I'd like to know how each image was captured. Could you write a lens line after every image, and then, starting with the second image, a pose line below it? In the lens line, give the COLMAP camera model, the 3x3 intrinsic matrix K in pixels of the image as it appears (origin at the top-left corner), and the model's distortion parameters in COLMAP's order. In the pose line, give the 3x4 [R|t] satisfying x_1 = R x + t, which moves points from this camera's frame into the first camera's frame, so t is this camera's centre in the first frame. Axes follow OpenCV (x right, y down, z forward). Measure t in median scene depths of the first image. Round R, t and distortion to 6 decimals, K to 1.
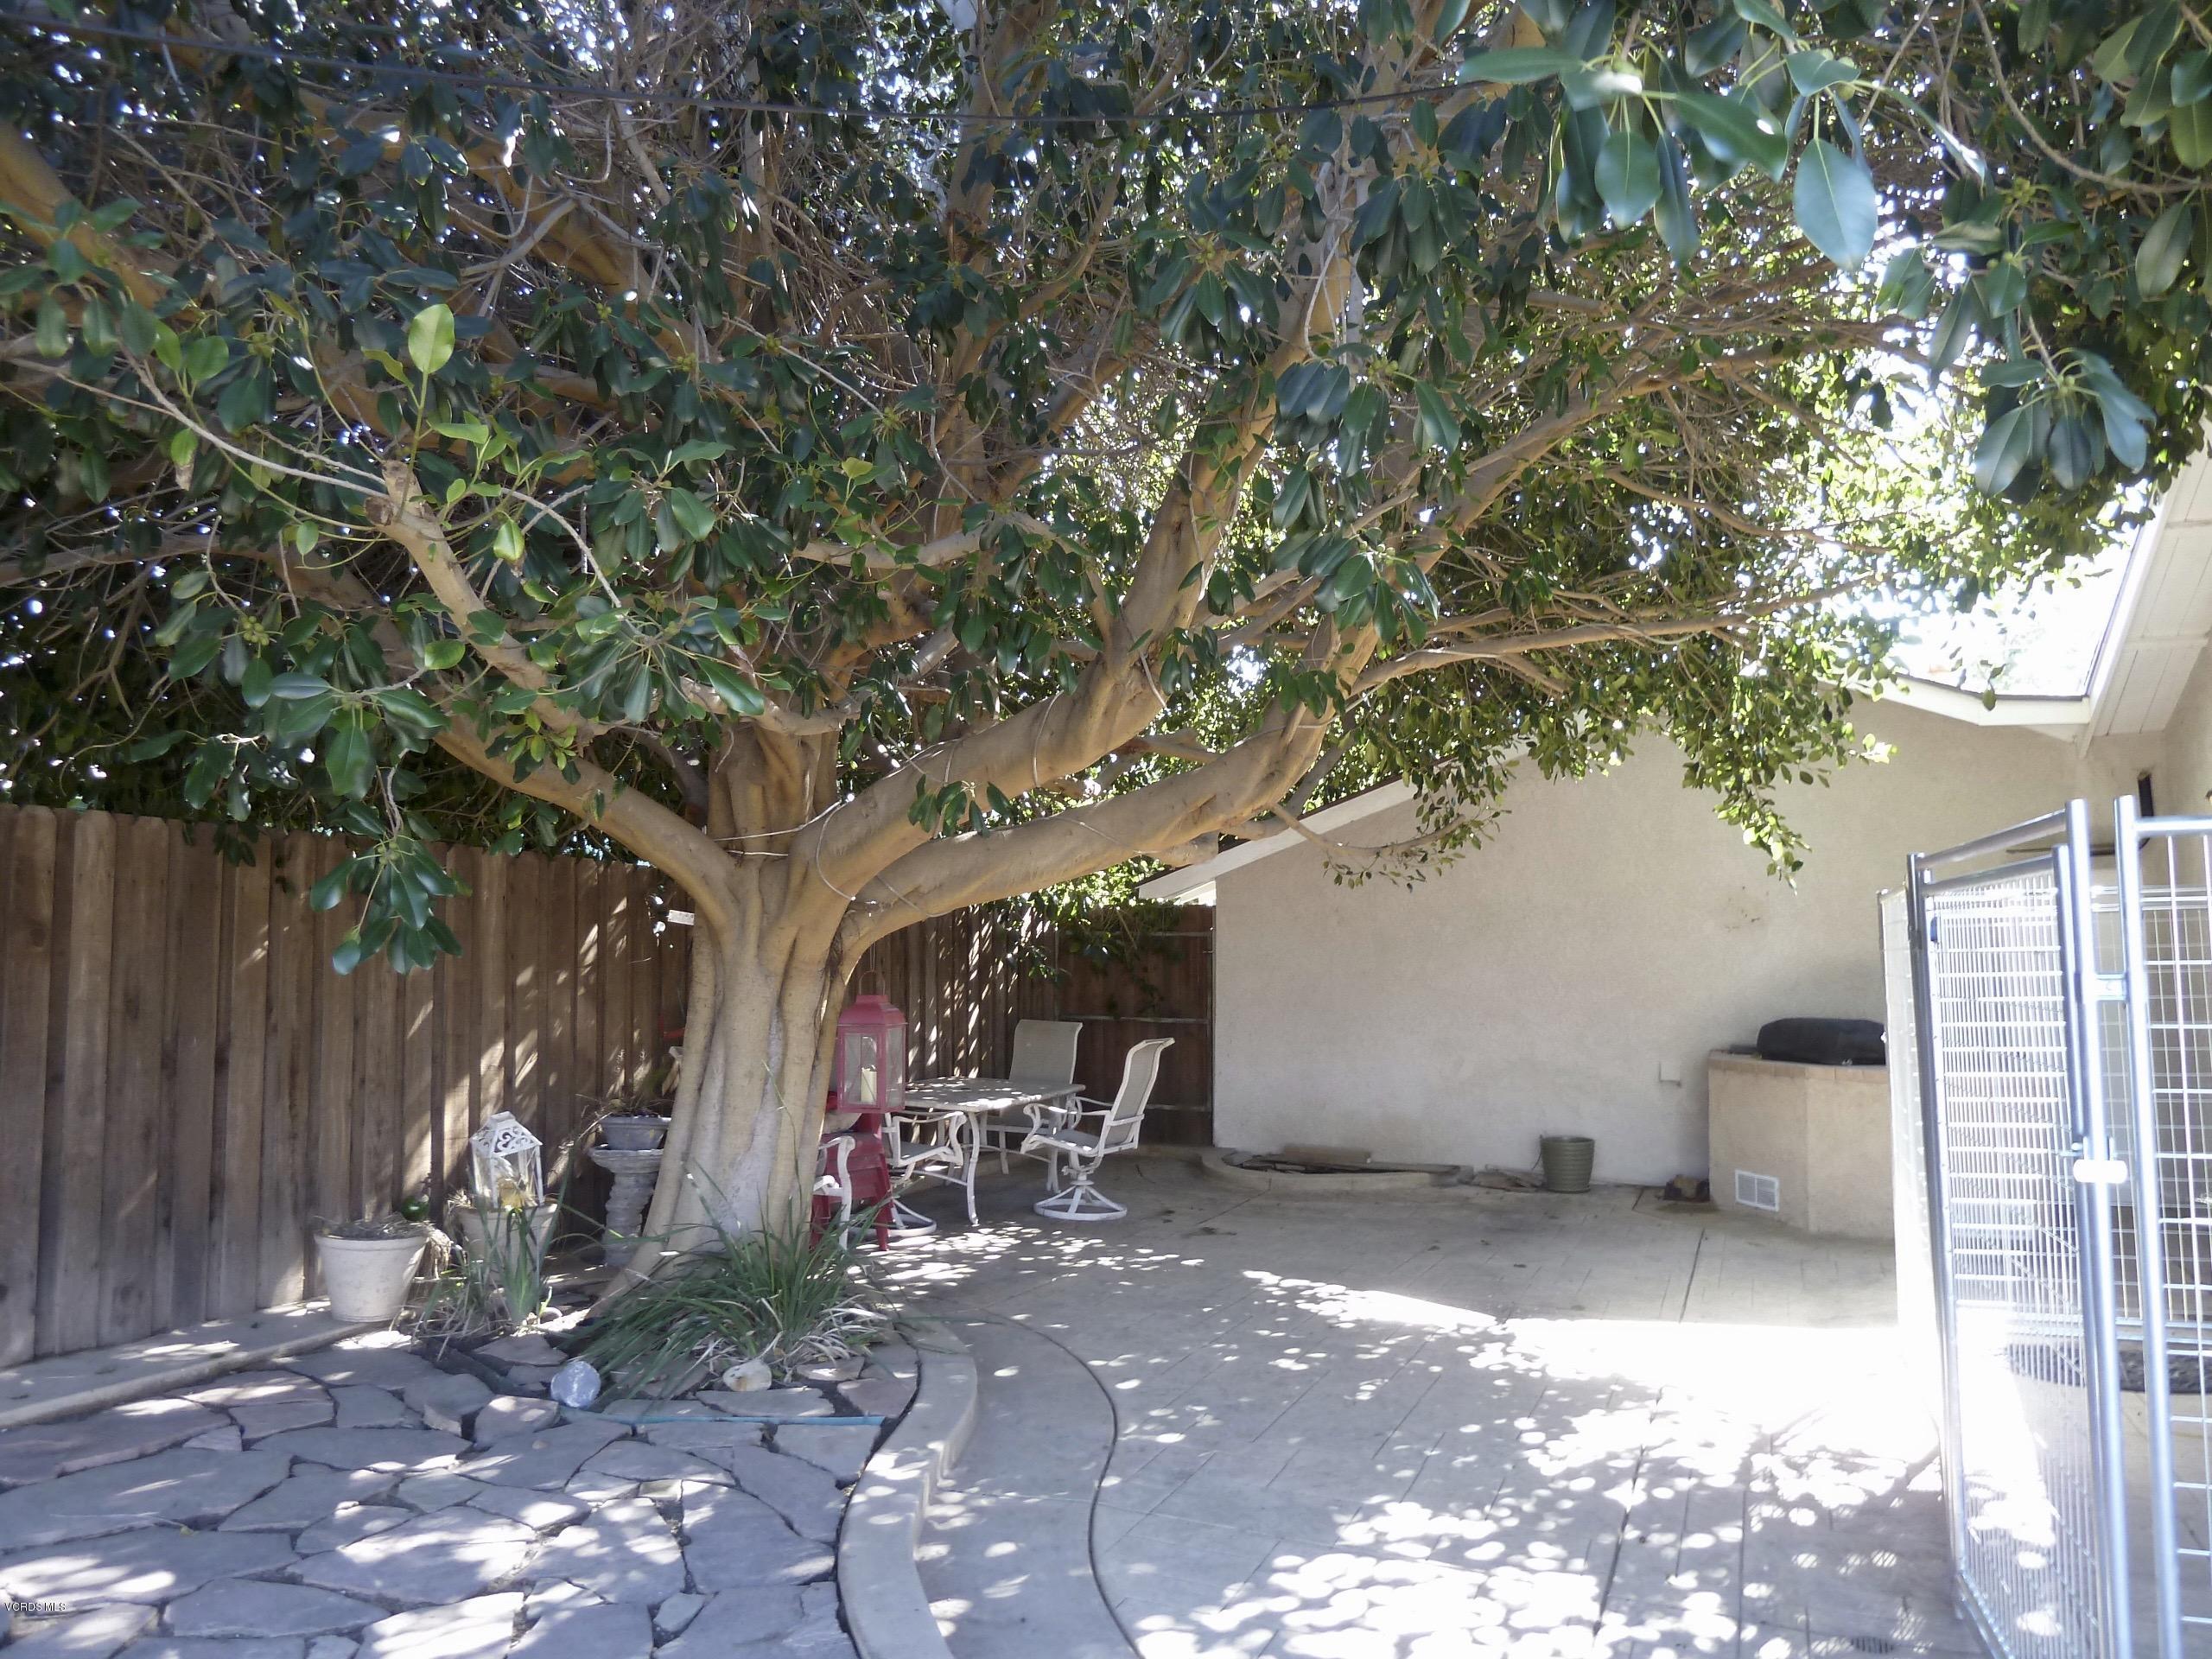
lens RADIAL K [[1633.2, 0, 1110.7], [0, 1633.2, 828.1], [0, 0, 1]] dist [-0.036987, 0.013718]
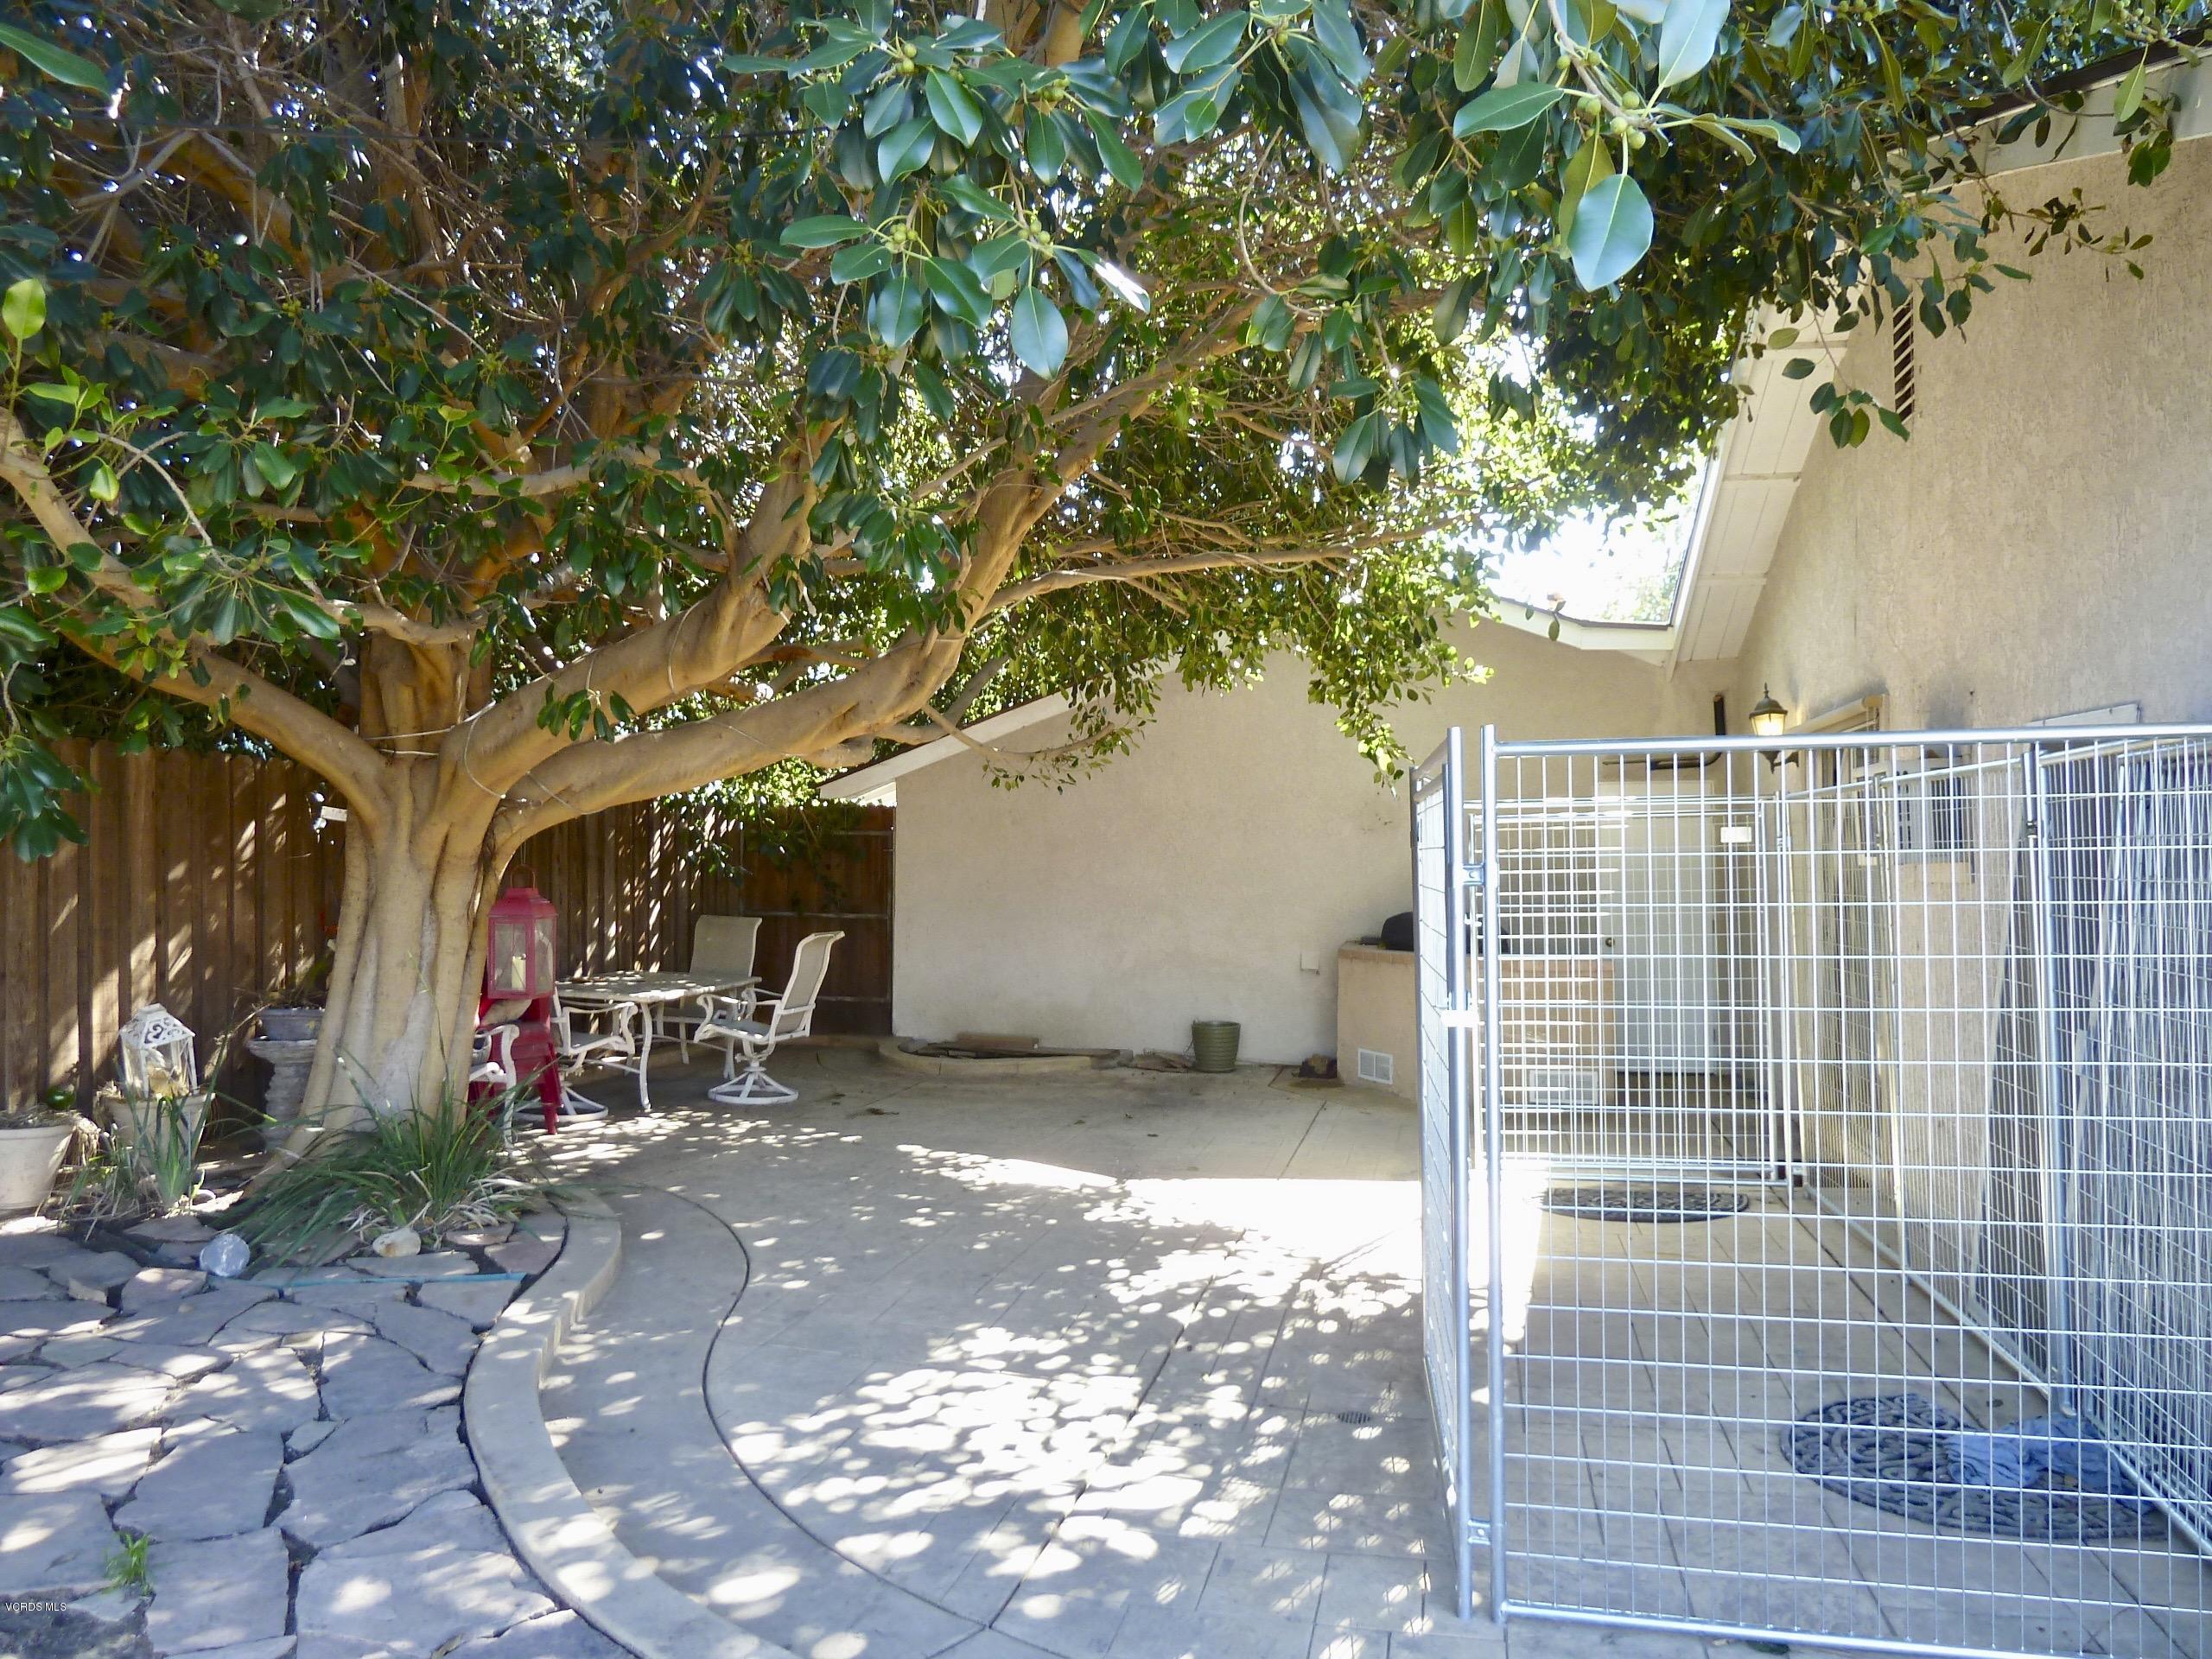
lens RADIAL K [[1633.2, 0, 1103.4], [0, 1633.2, 822.4], [0, 0, 1]] dist [-0.036987, 0.013718]
pose [[0.986813, 0.005659, 0.161763, 0.050695], [-0.014824, 0.998348, 0.055504, -0.003732], [-0.161182, -0.057170, 0.985267, -0.089164]]
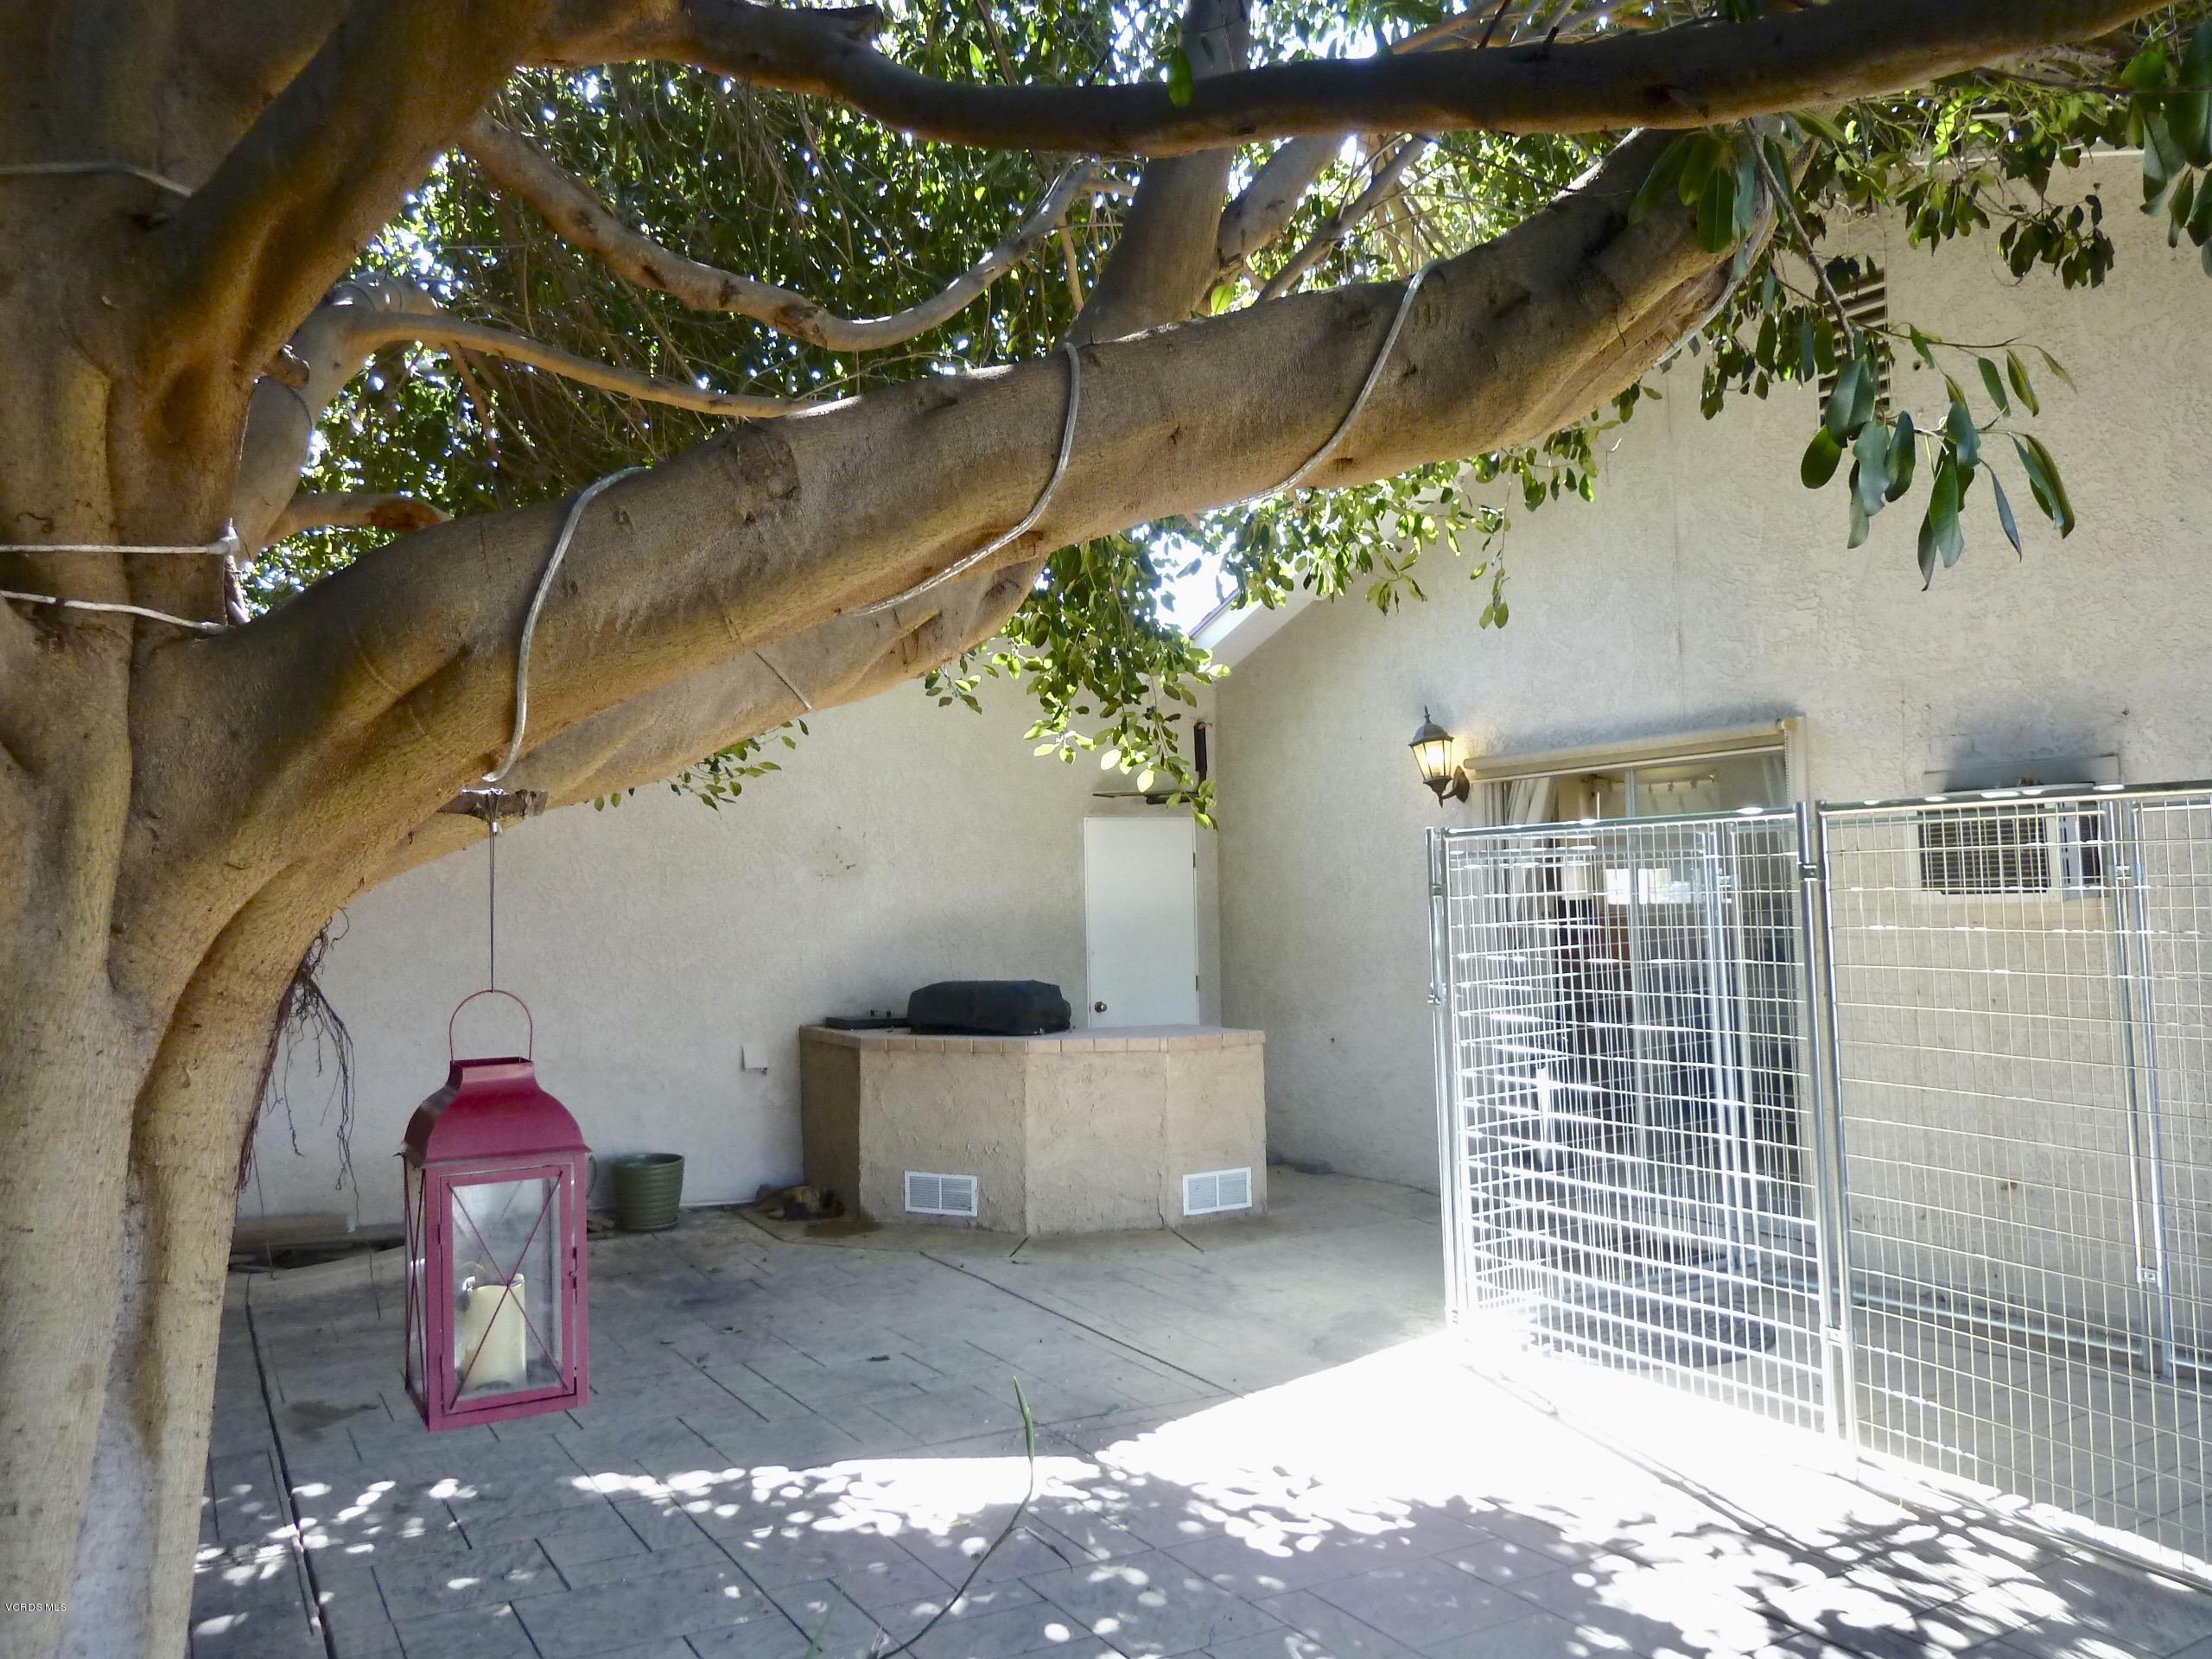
lens RADIAL K [[1633.2, 0, 1114.9], [0, 1633.2, 814.6], [0, 0, 1]] dist [-0.036987, 0.013718]
pose [[0.602927, 0.028945, 0.797271, -0.322283], [-0.046194, 0.998932, -0.001333, 0.042738], [-0.796458, -0.036025, 0.603620, 0.659989]]
